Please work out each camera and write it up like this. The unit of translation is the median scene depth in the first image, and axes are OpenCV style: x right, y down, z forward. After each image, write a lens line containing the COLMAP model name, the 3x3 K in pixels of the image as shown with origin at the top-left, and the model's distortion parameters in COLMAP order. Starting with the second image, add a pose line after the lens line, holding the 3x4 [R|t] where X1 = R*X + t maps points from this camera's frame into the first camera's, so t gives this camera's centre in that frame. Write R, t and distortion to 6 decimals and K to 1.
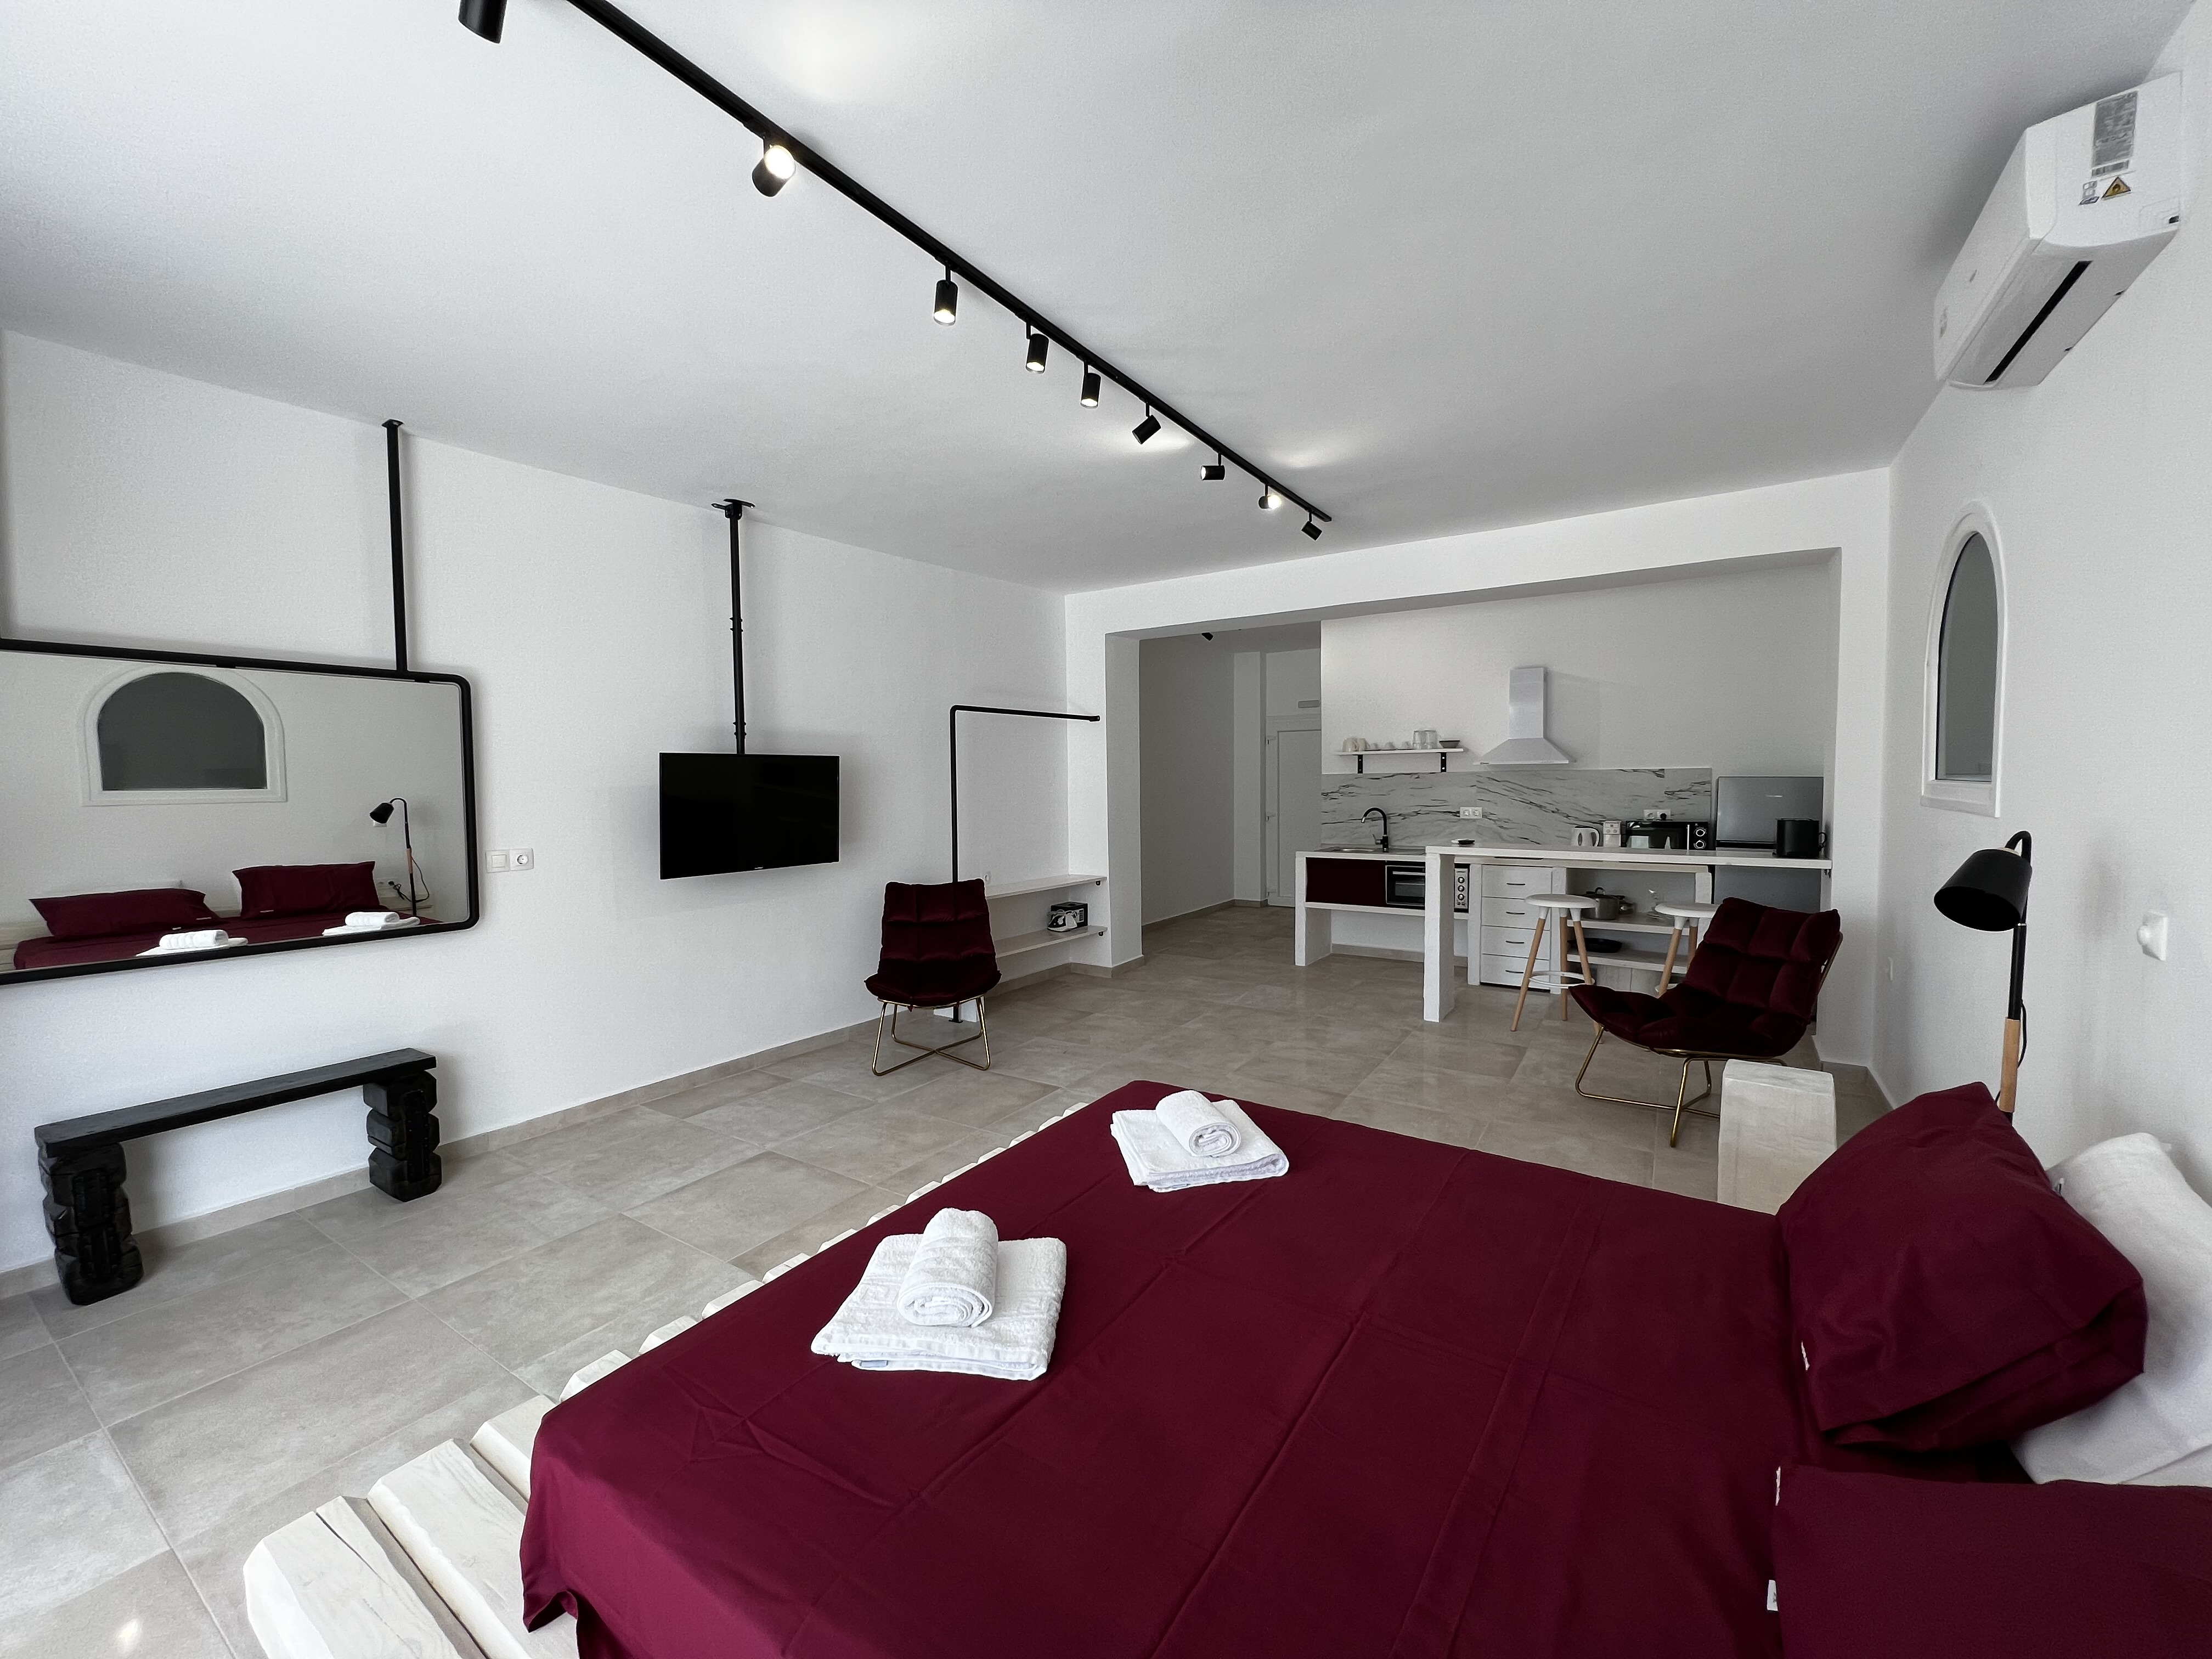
lens RADIAL K [[885.1, 0, 1102.6], [0, 885.1, 822.3], [0, 0, 1]] dist [-0.000498, -0.000031]
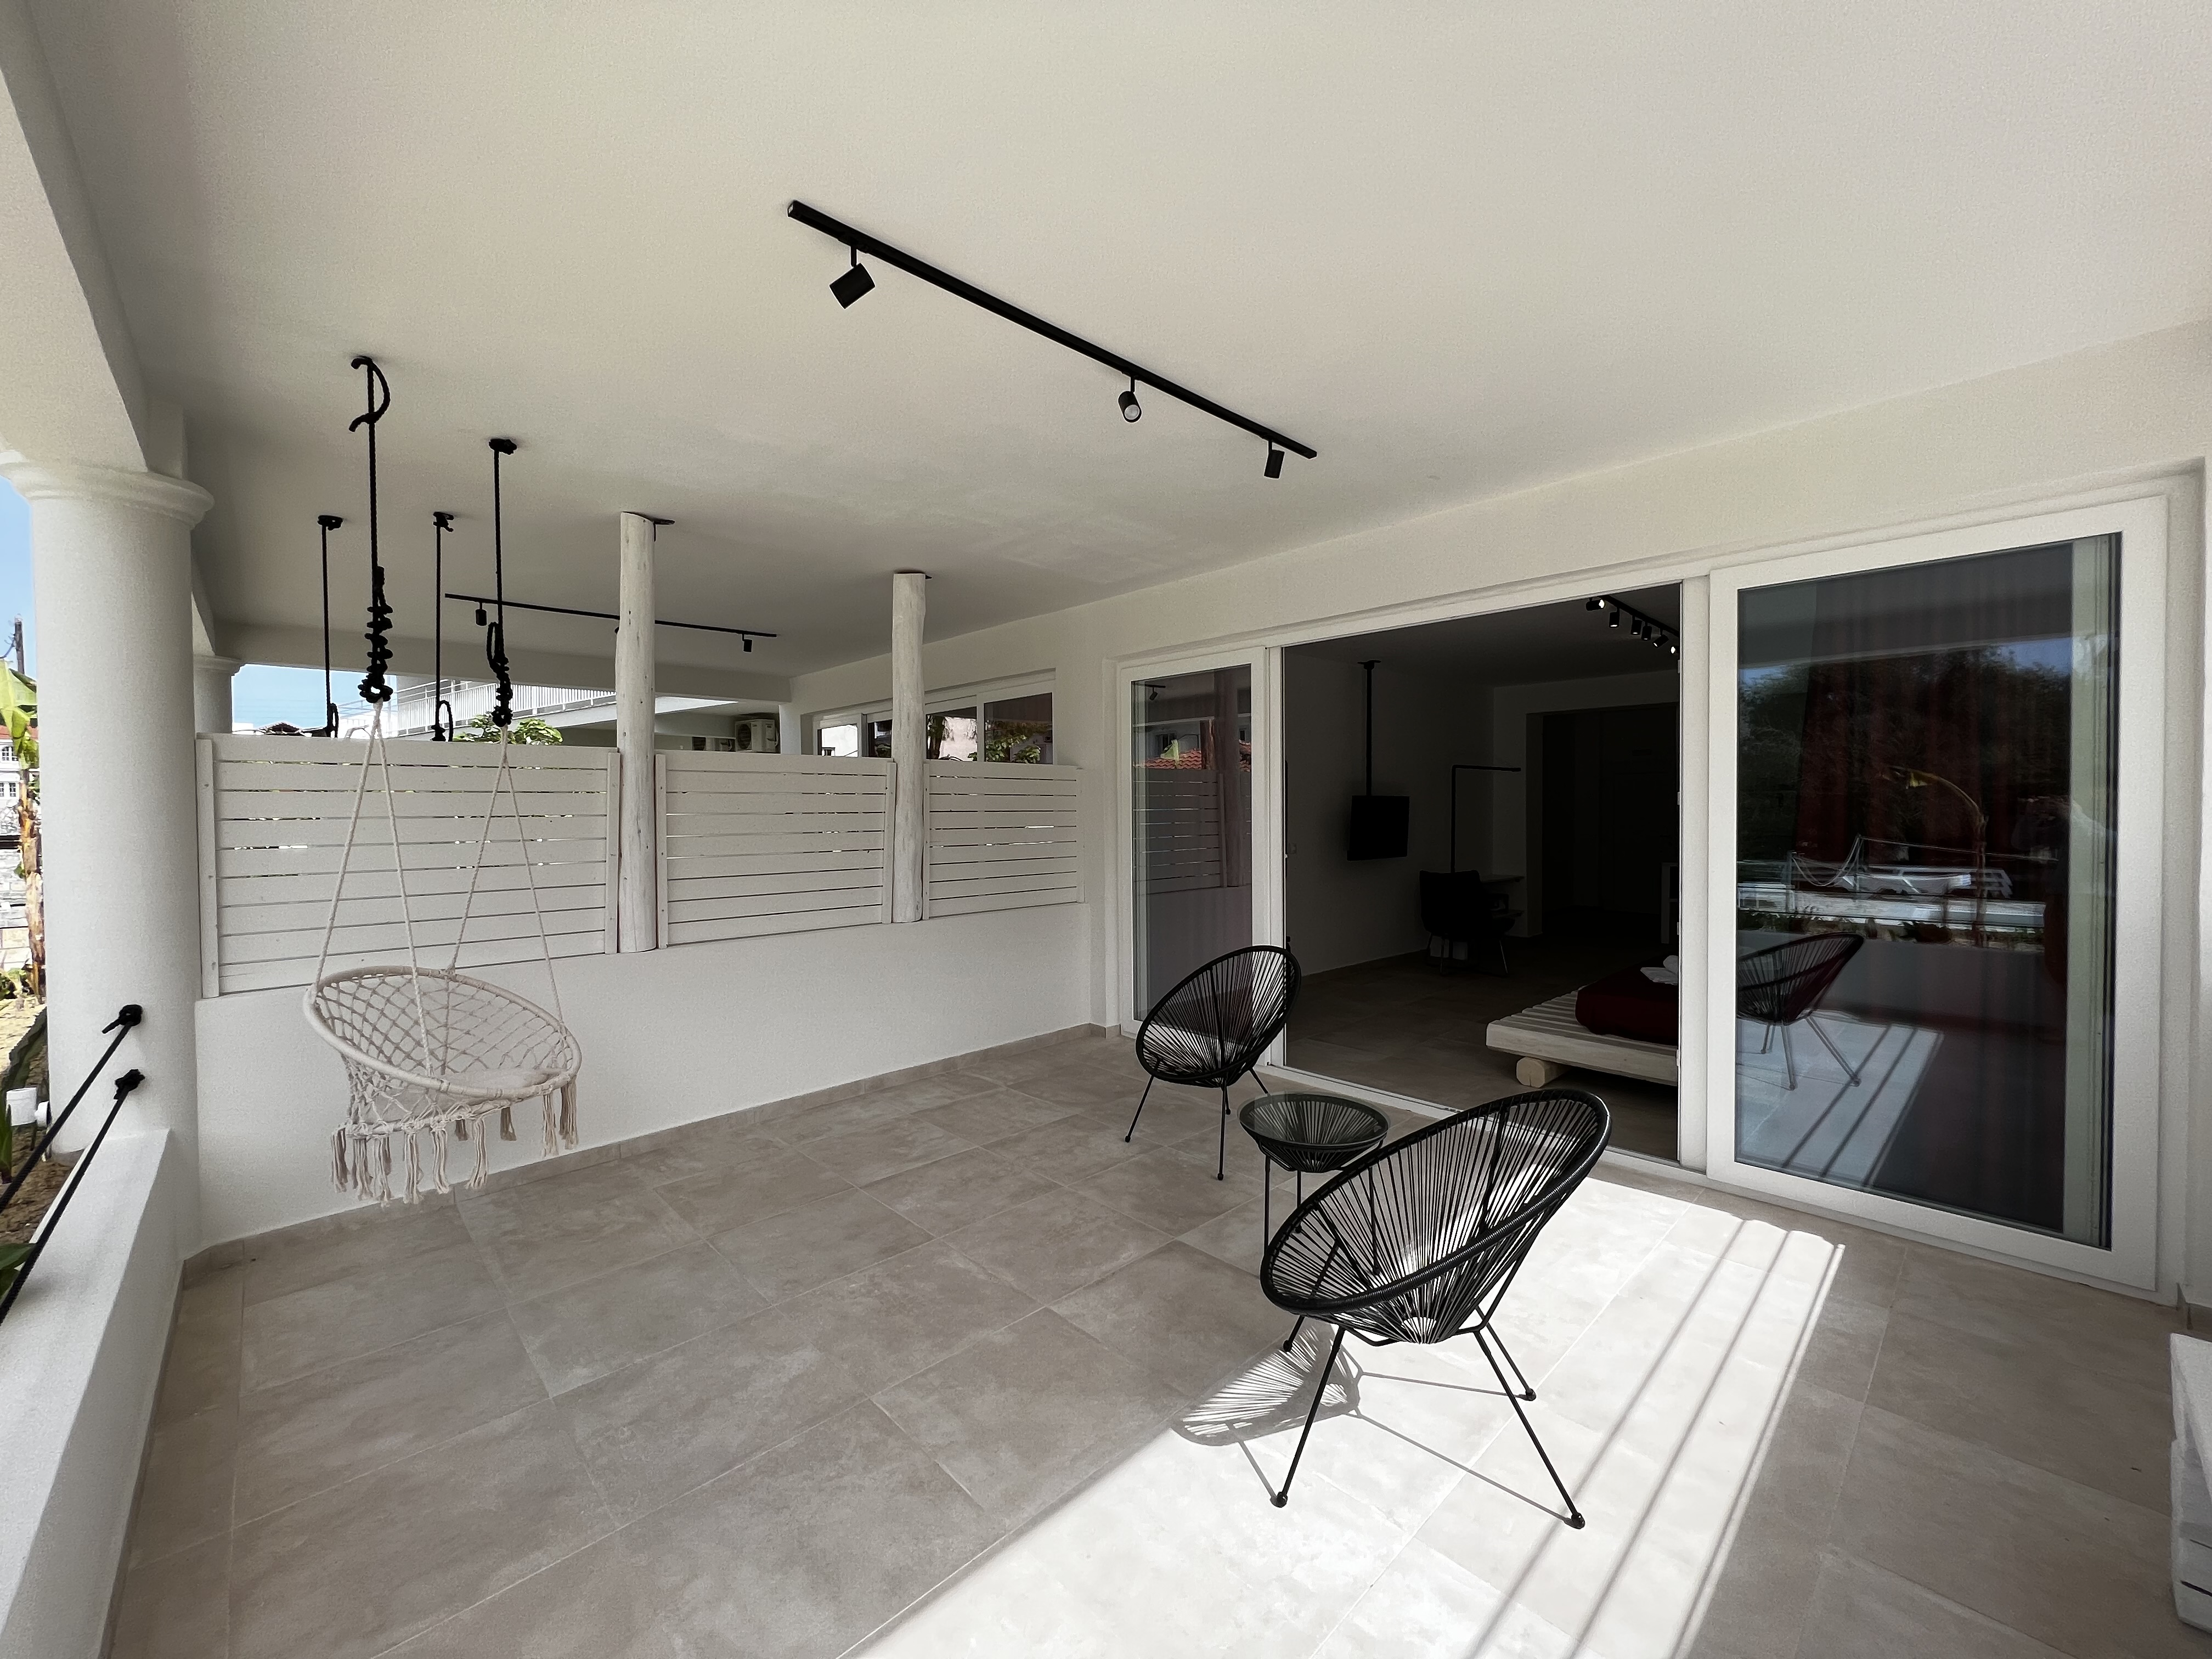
lens RADIAL K [[885.1, 0, 1102.6], [0, 885.1, 822.3], [0, 0, 1]] dist [-0.000498, -0.000031]
pose [[0.975536, 0.010006, -0.219611, -0.521732], [-0.017138, 0.999385, -0.030599, 0.042097], [0.219169, 0.033614, 0.975108, -0.876002]]
